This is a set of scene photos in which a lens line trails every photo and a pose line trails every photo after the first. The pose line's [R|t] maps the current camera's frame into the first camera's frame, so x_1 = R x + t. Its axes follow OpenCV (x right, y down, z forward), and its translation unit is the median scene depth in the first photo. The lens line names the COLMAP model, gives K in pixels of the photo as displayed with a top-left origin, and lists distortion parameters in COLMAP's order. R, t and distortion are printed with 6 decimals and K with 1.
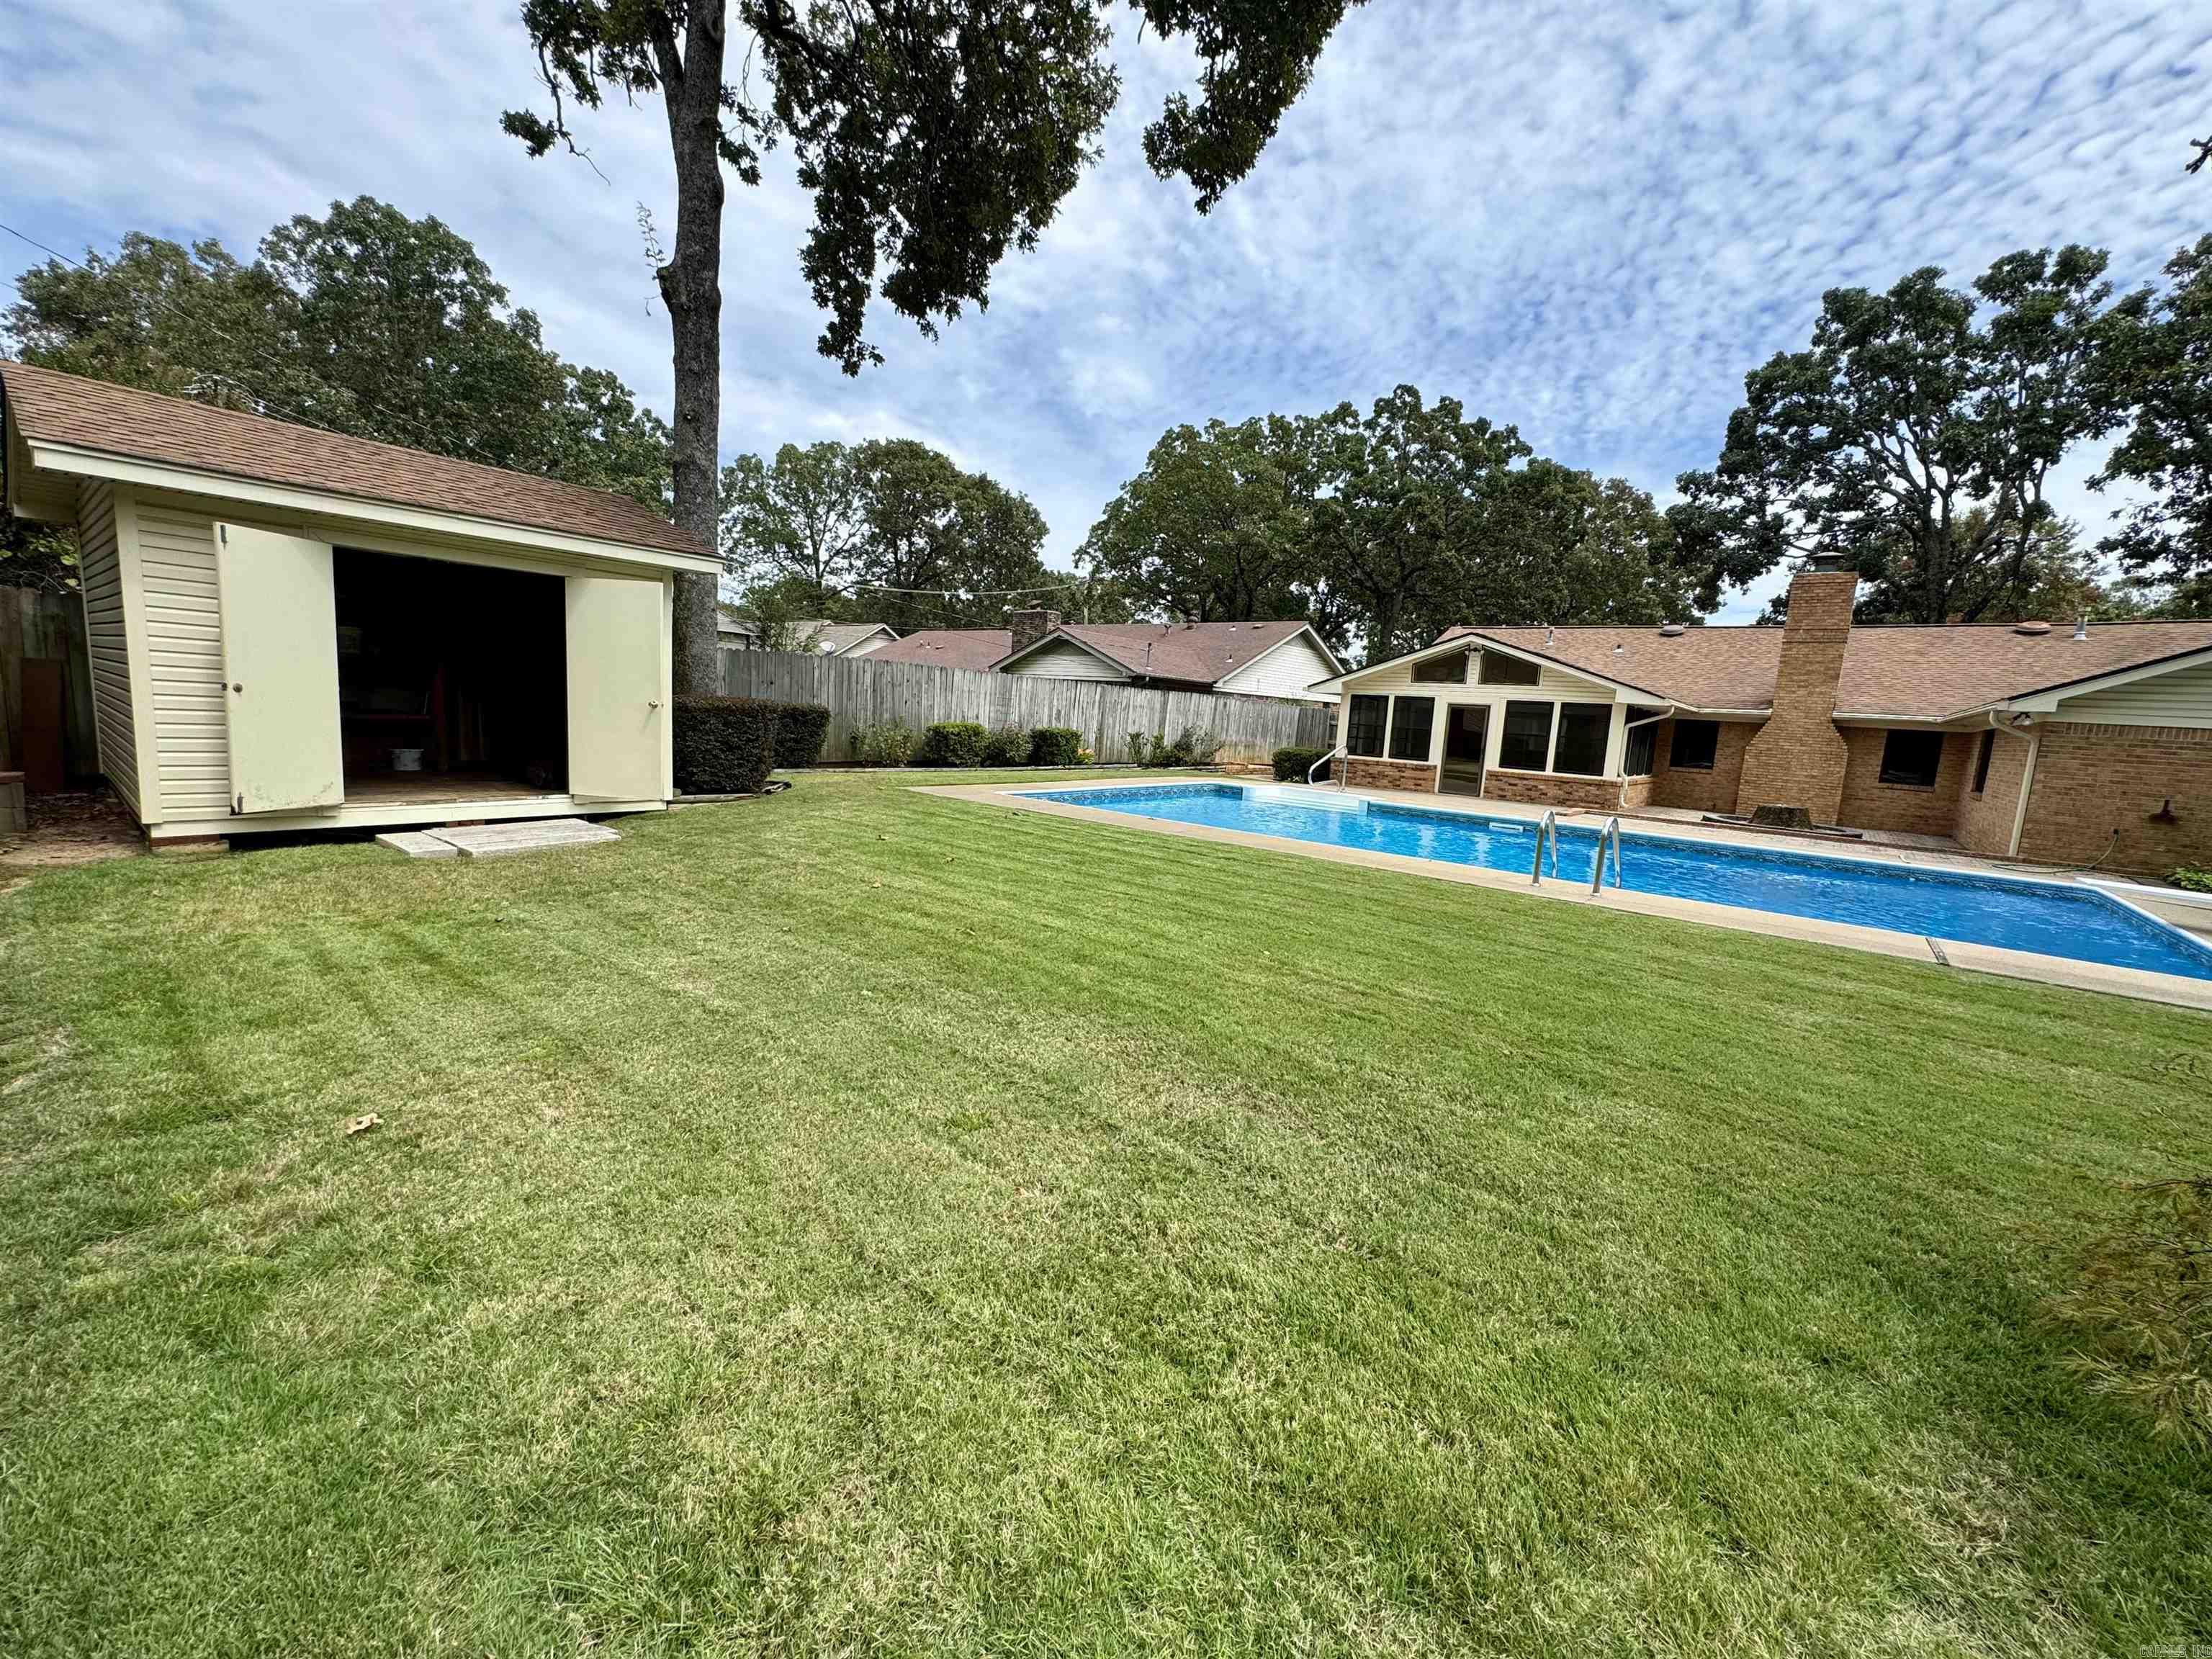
lens RADIAL K [[875.1, 0, 1100.7], [0, 875.1, 832.8], [0, 0, 1]] dist [-0.001772, 0.000064]
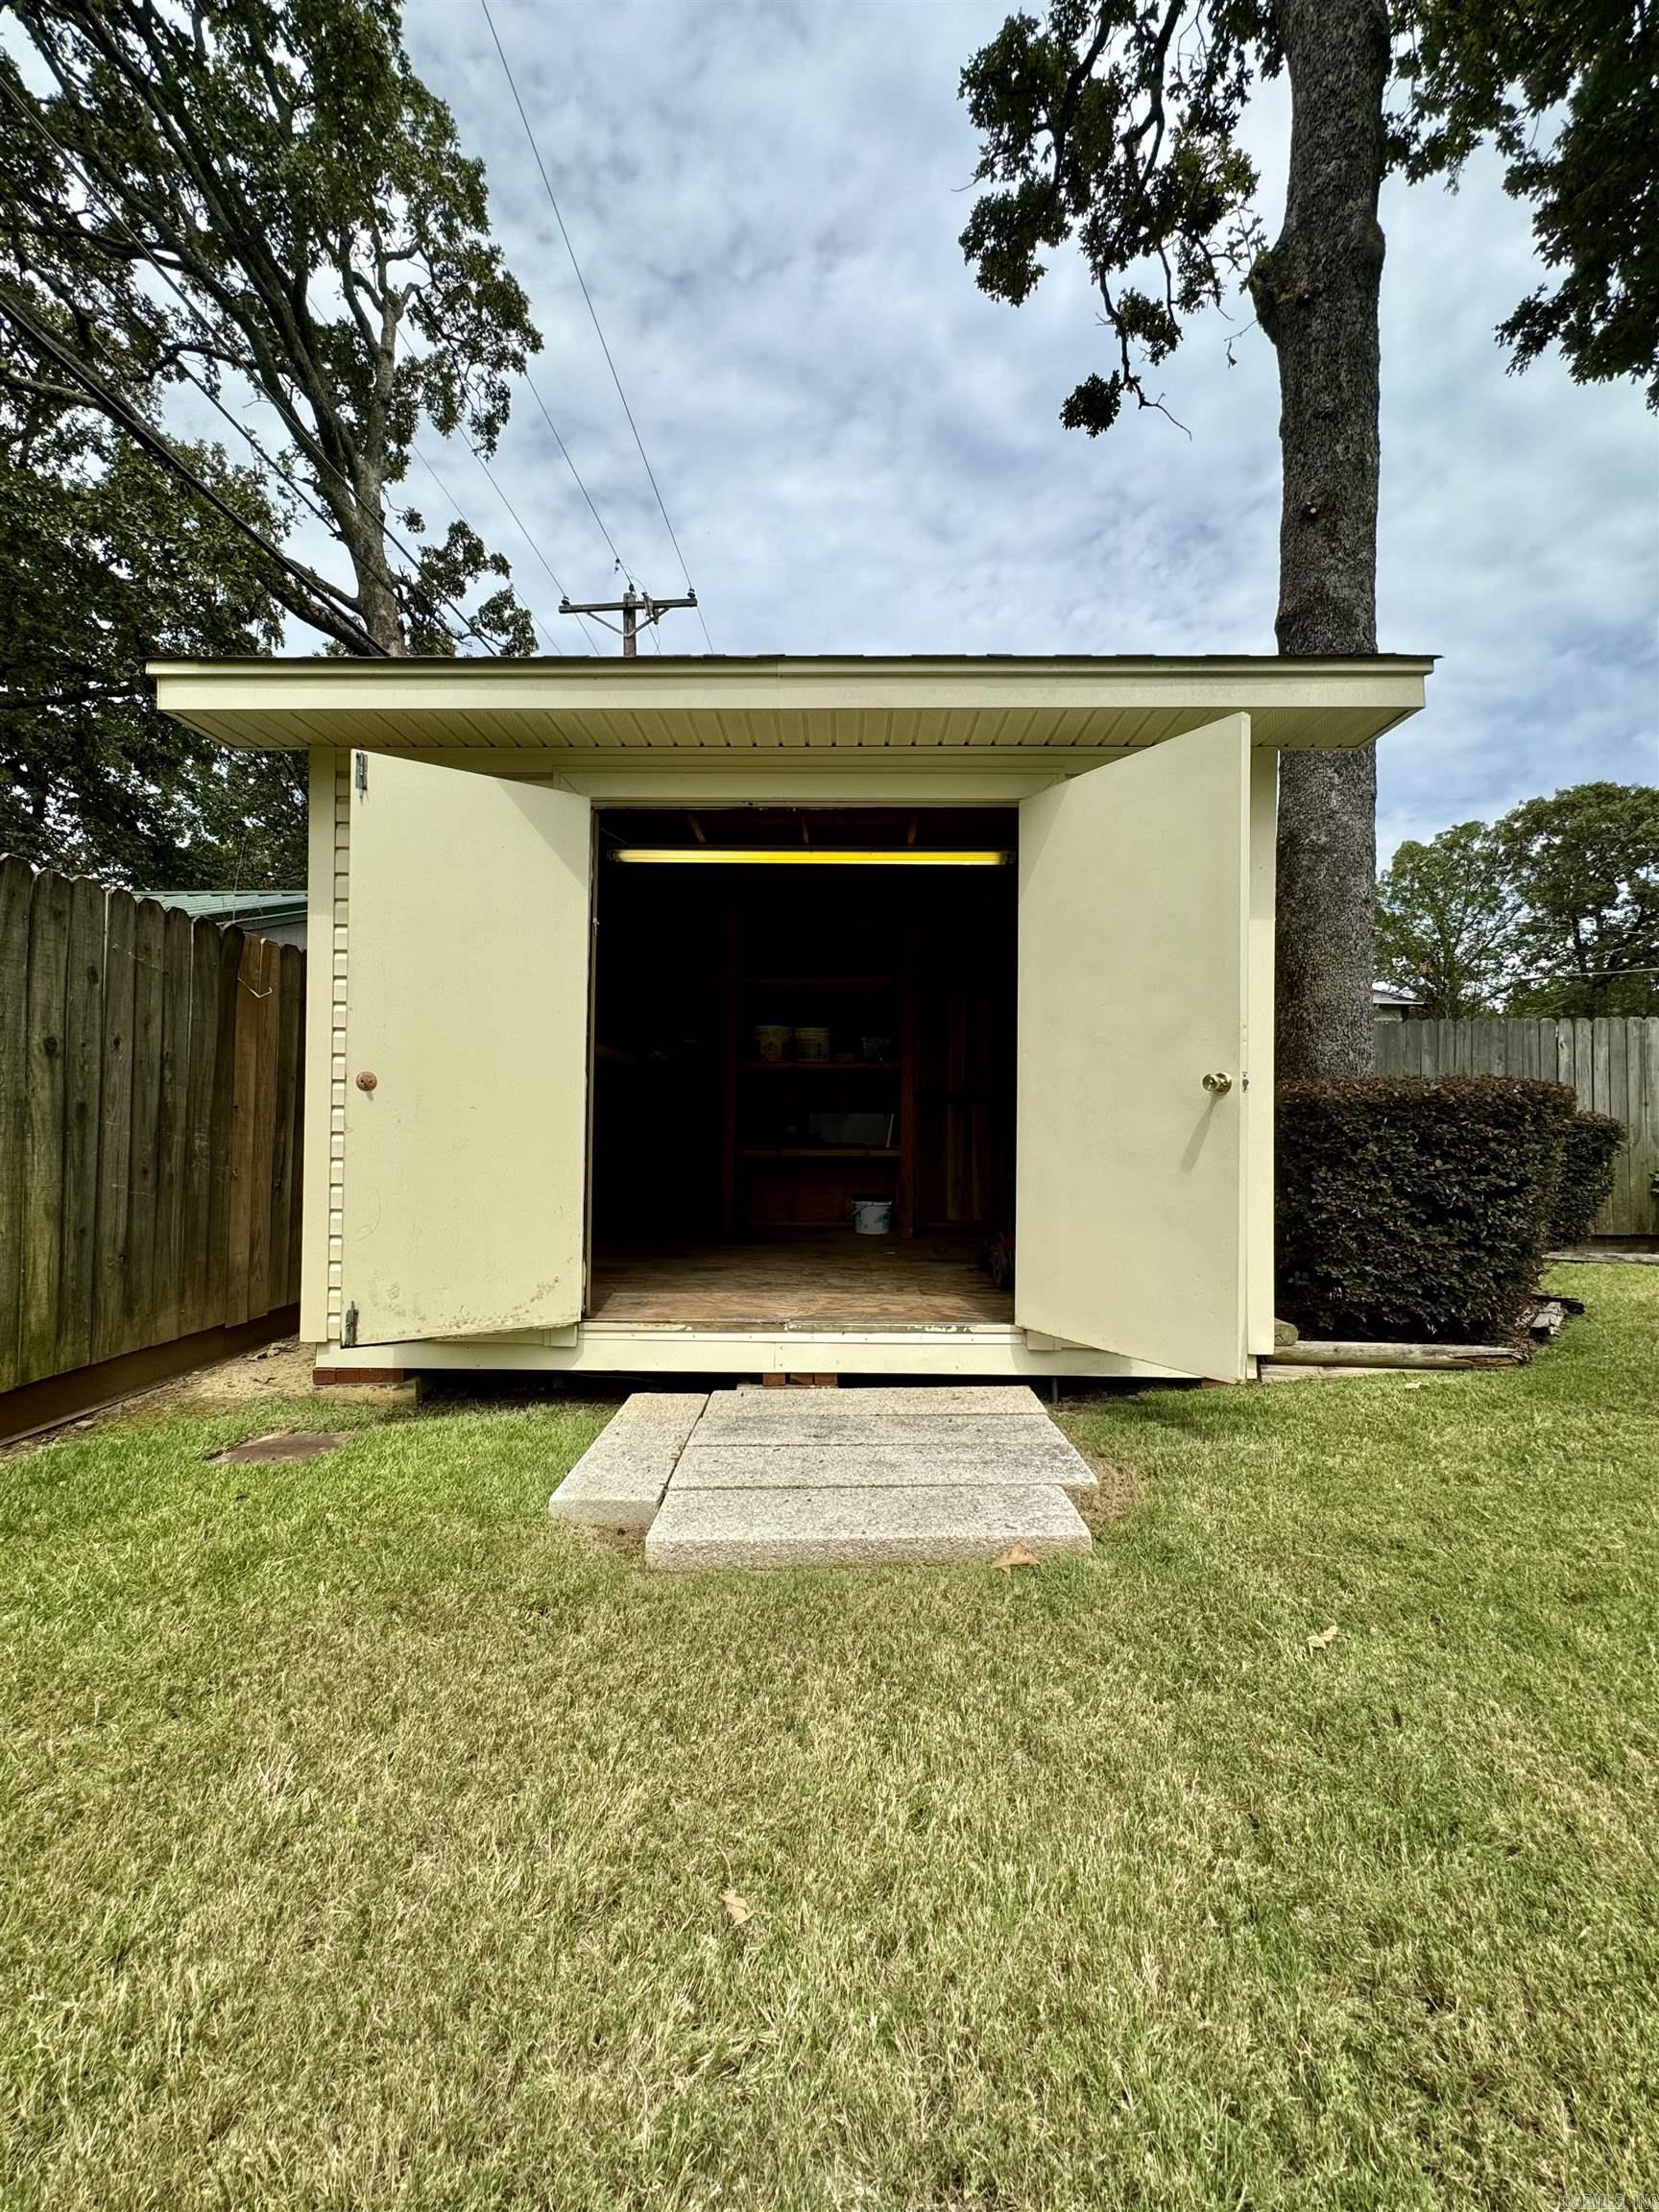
lens RADIAL K [[875.1, 0, 831.6], [0, 875.1, 1110.1], [0, 0, 1]] dist [-0.001772, 0.000064]
pose [[0.610036, -0.069578, -0.789313, -0.218147], [-0.084865, 0.984670, -0.152389, -0.047423], [0.787816, 0.159948, 0.594779, 0.441236]]
